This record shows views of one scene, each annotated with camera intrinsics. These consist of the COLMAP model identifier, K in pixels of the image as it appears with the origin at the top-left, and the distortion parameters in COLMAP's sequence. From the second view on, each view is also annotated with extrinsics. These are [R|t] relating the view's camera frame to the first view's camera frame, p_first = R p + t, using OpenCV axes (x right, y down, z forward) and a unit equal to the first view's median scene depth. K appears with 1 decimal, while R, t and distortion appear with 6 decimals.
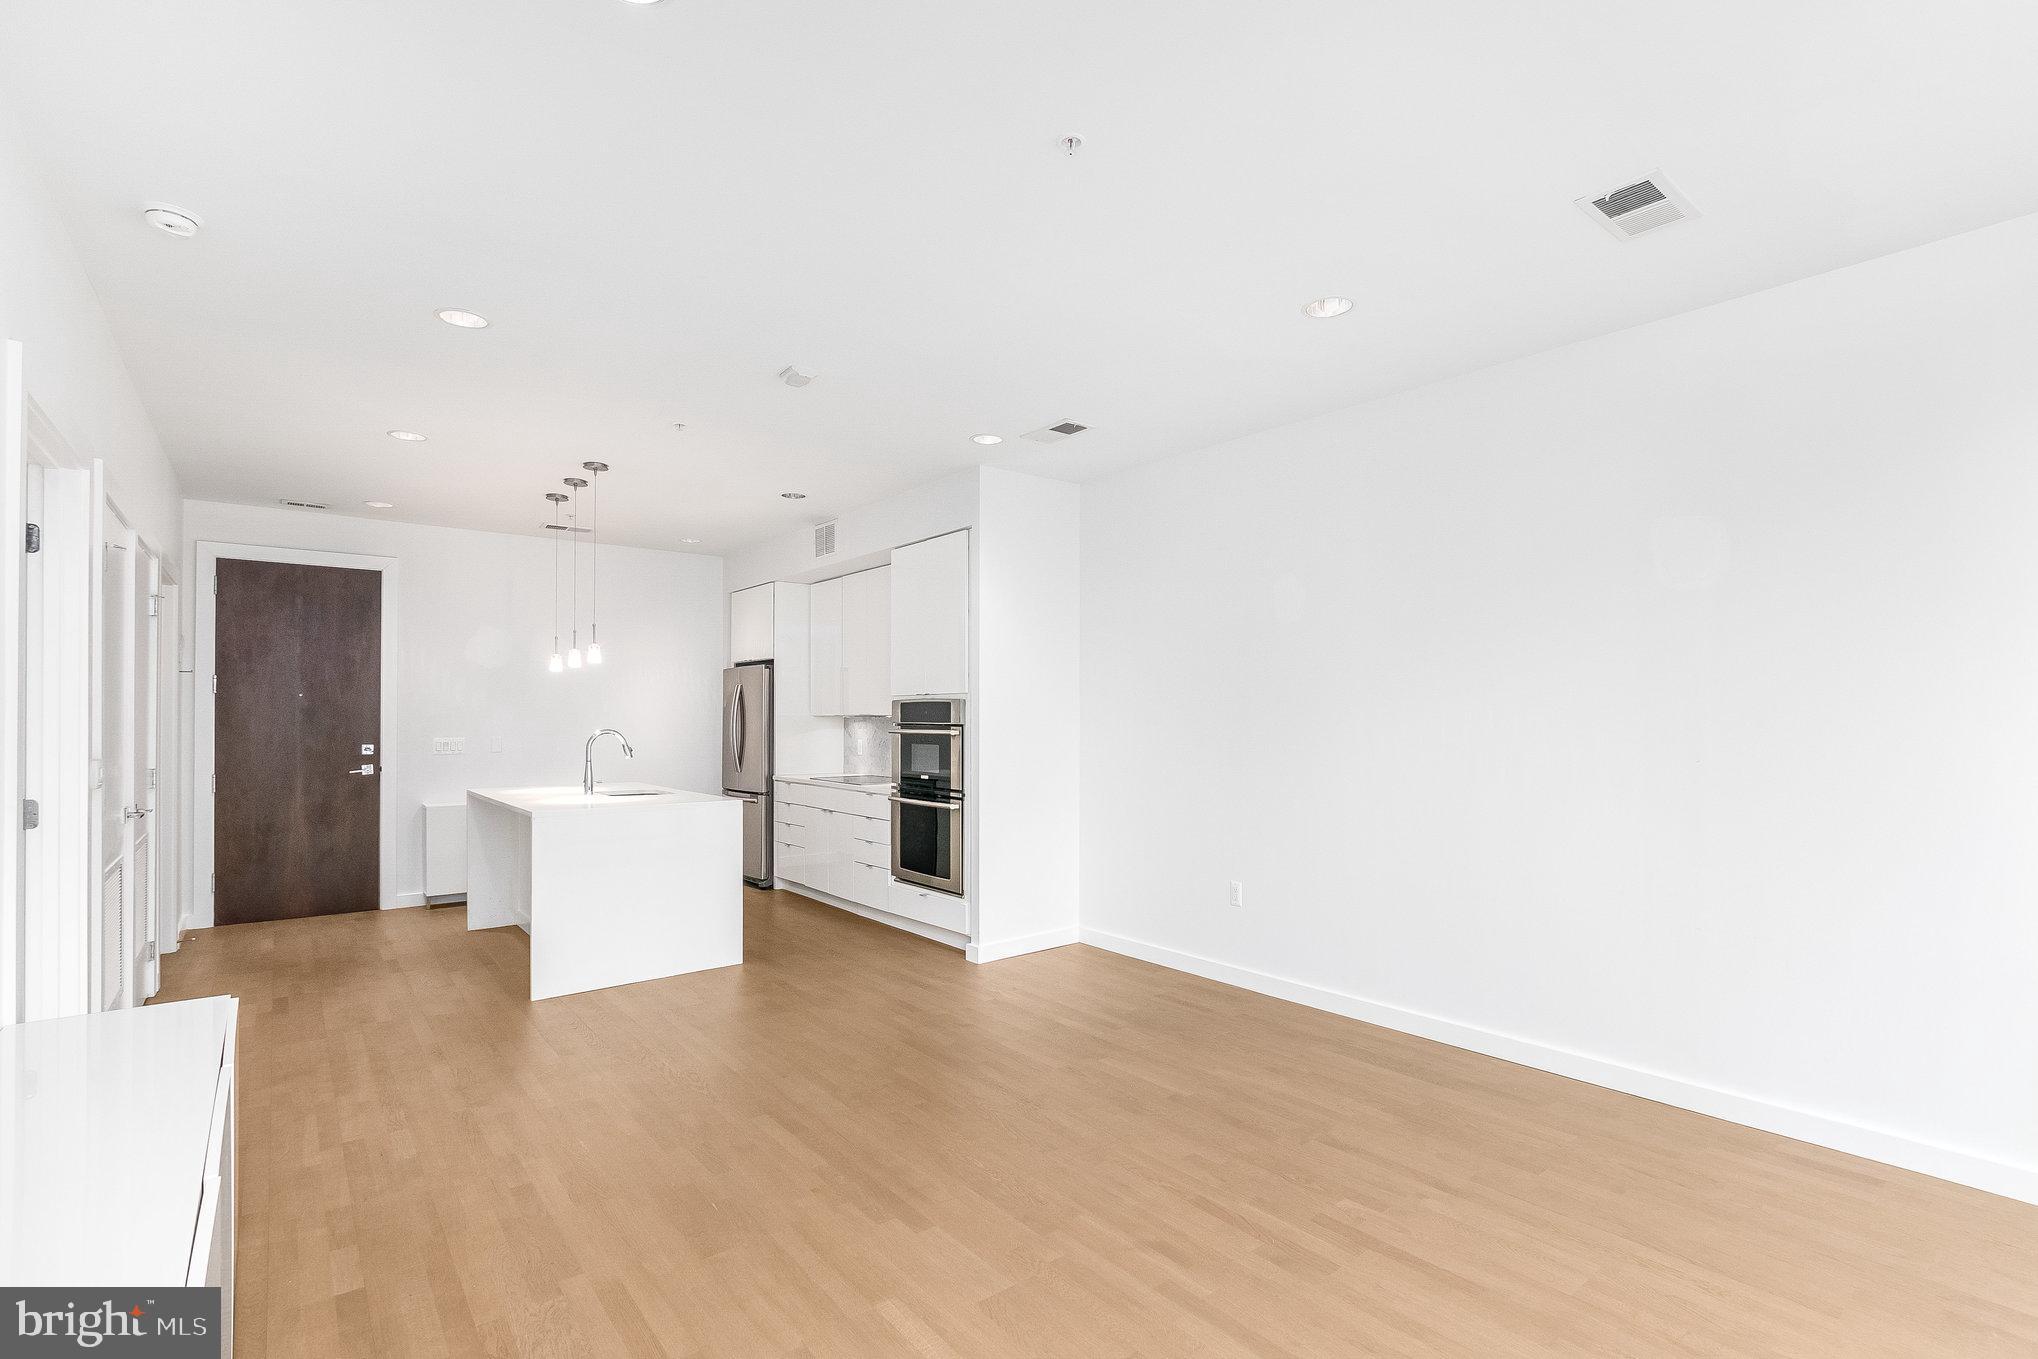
lens RADIAL K [[936.5, 0, 1014.9], [0, 936.5, 715.9], [0, 0, 1]] dist [-0.017266, 0.000529]
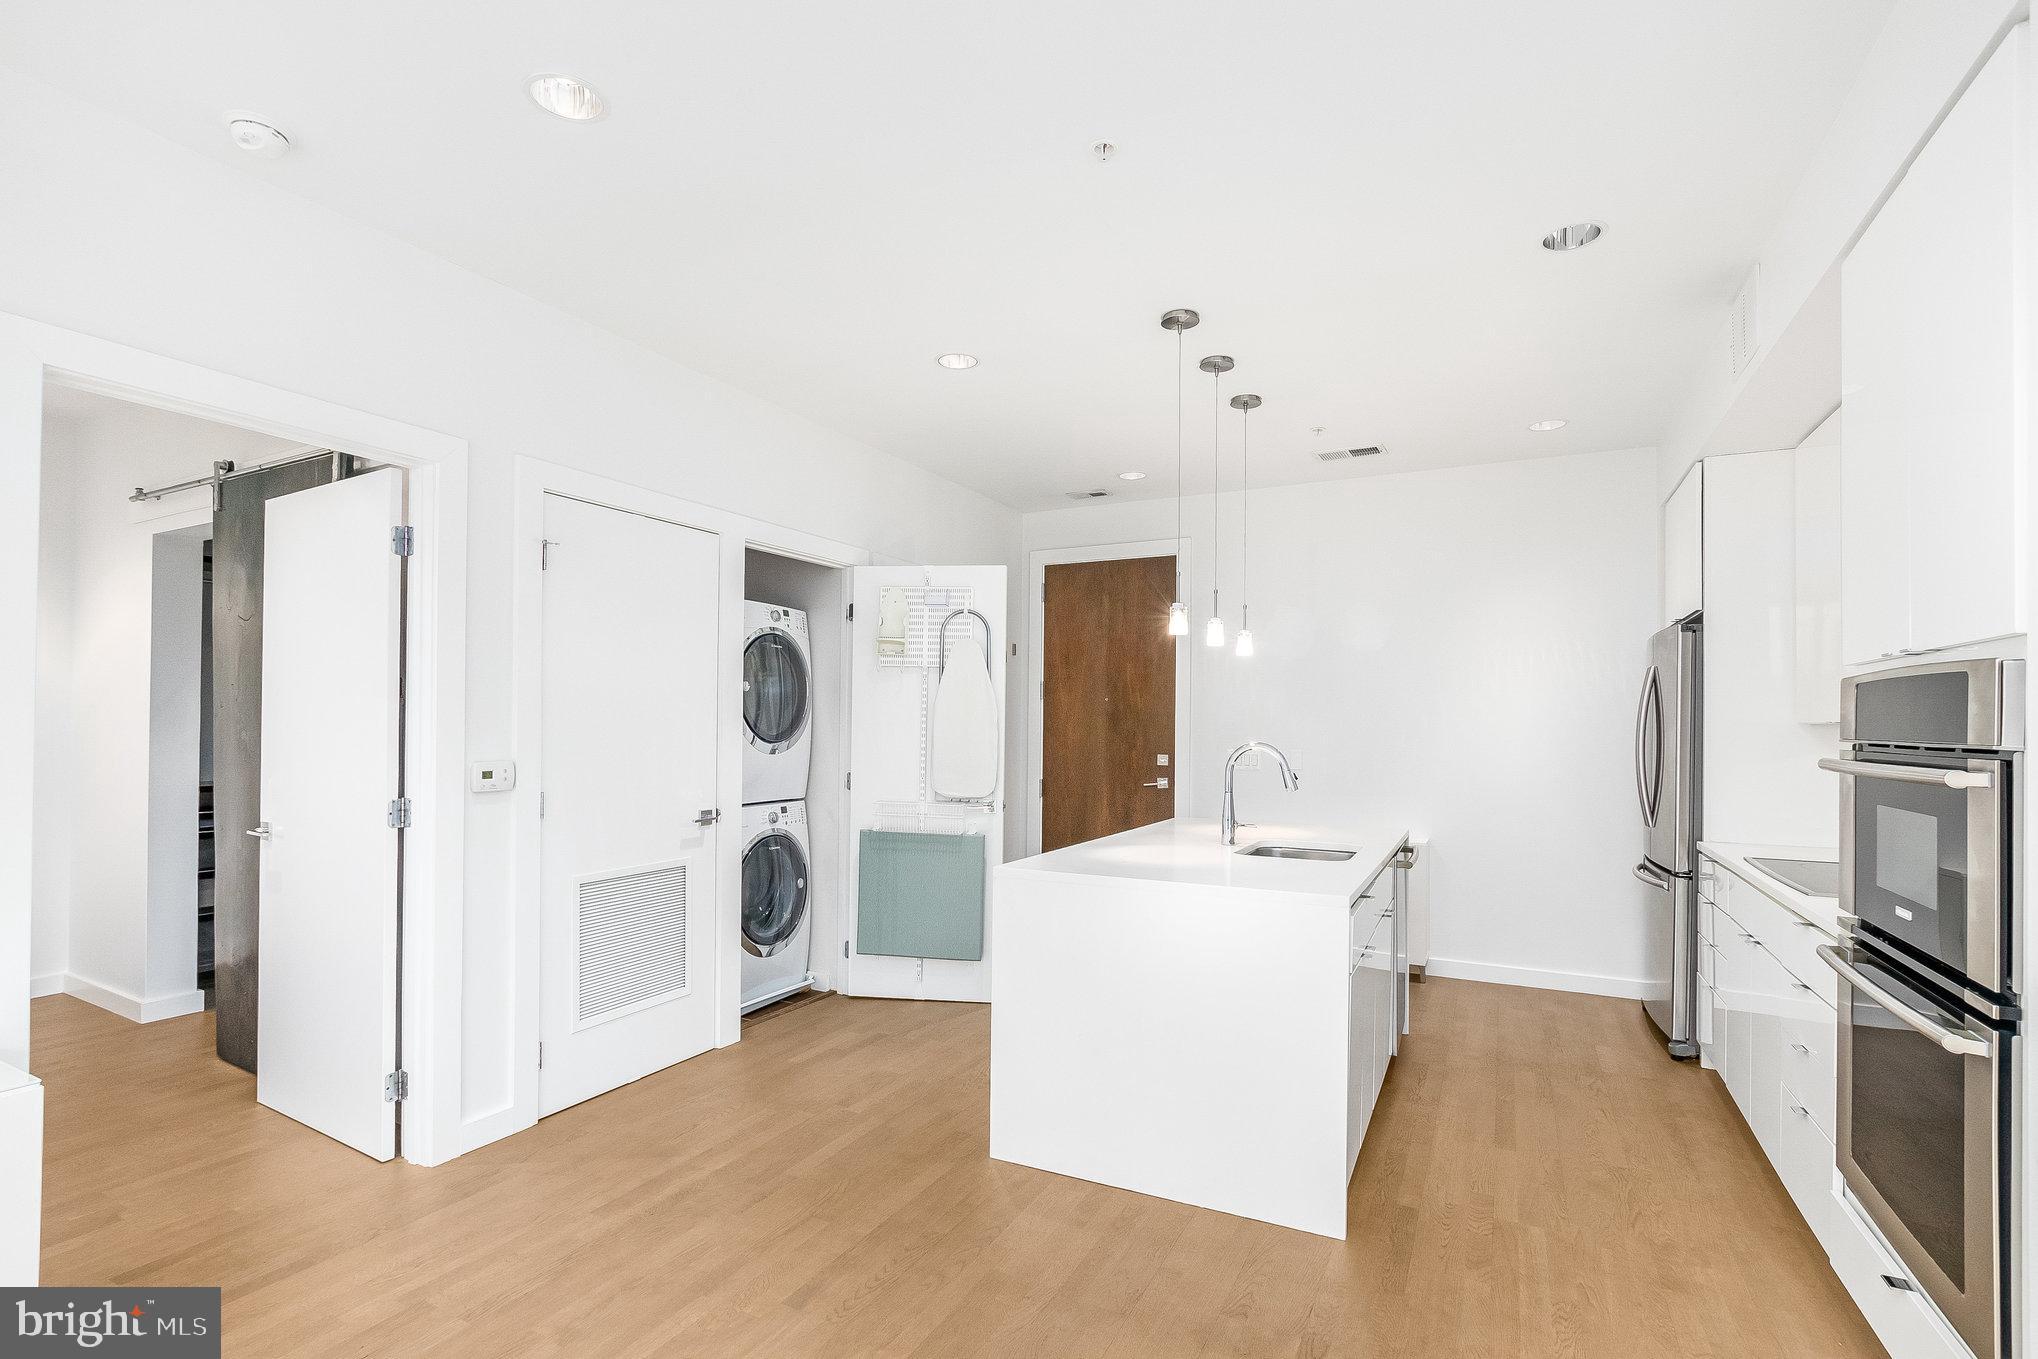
lens RADIAL K [[936.5, 0, 1014.9], [0, 936.5, 715.9], [0, 0, 1]] dist [-0.017266, 0.000529]
pose [[0.402588, -0.005457, -0.915365, 0.063007], [-0.005508, 0.999950, -0.008384, 0.002657], [0.915365, 0.008417, 0.402537, 0.553495]]
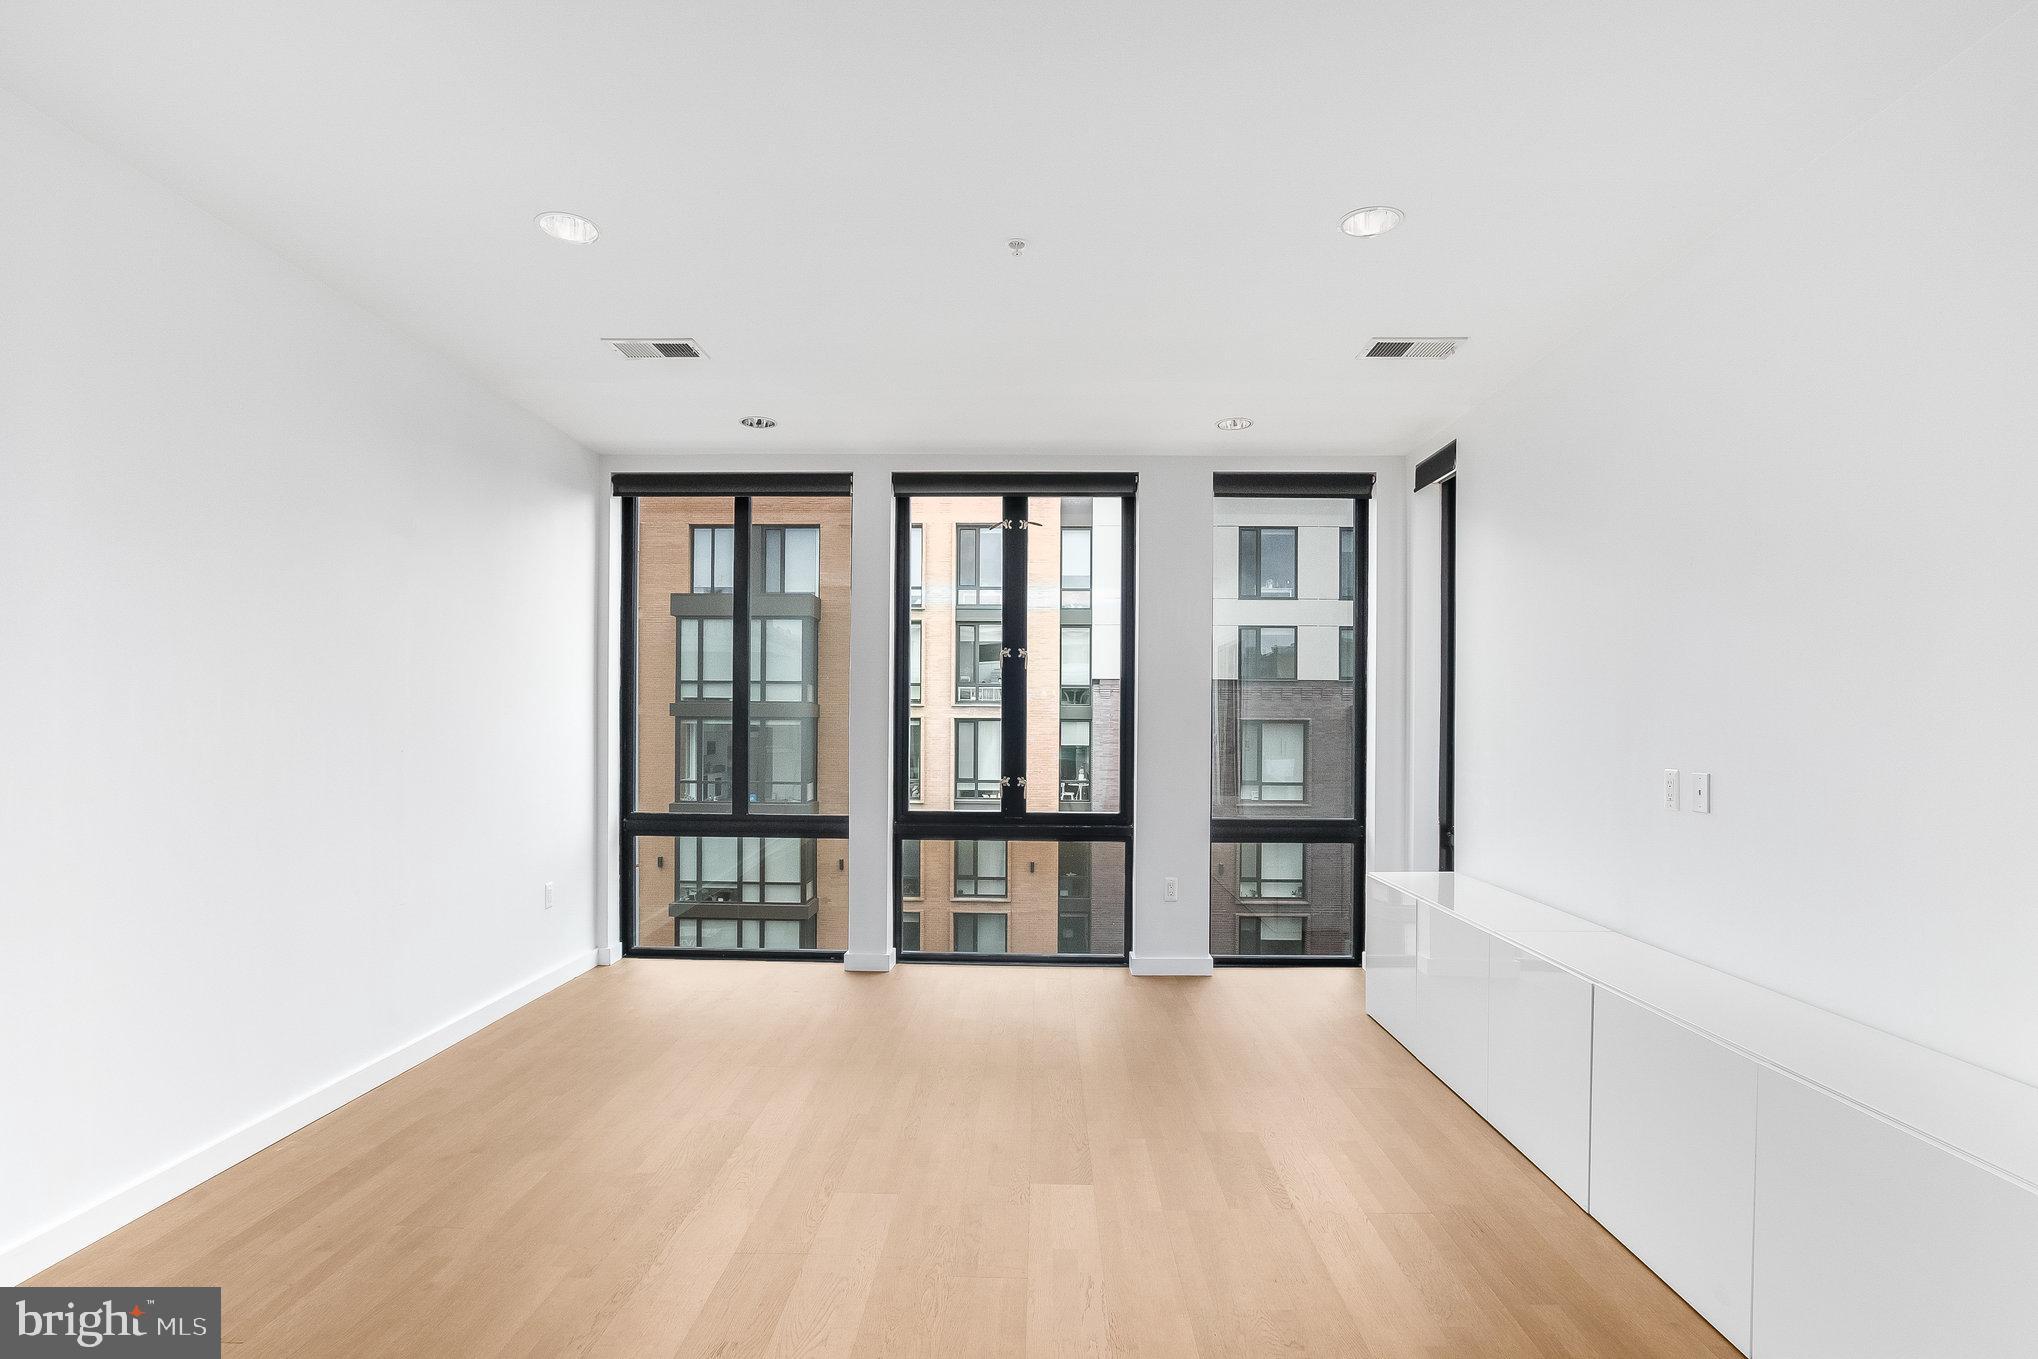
lens RADIAL K [[944.4, 0, 1014.2], [0, 944.4, 723.7], [0, 0, 1]] dist [-0.027163, 0.001368]
pose [[-0.764079, -0.008811, 0.645063, -0.273512], [-0.010680, 0.999942, 0.001008, 0.004125], [-0.645035, -0.006119, -0.764129, 0.722639]]
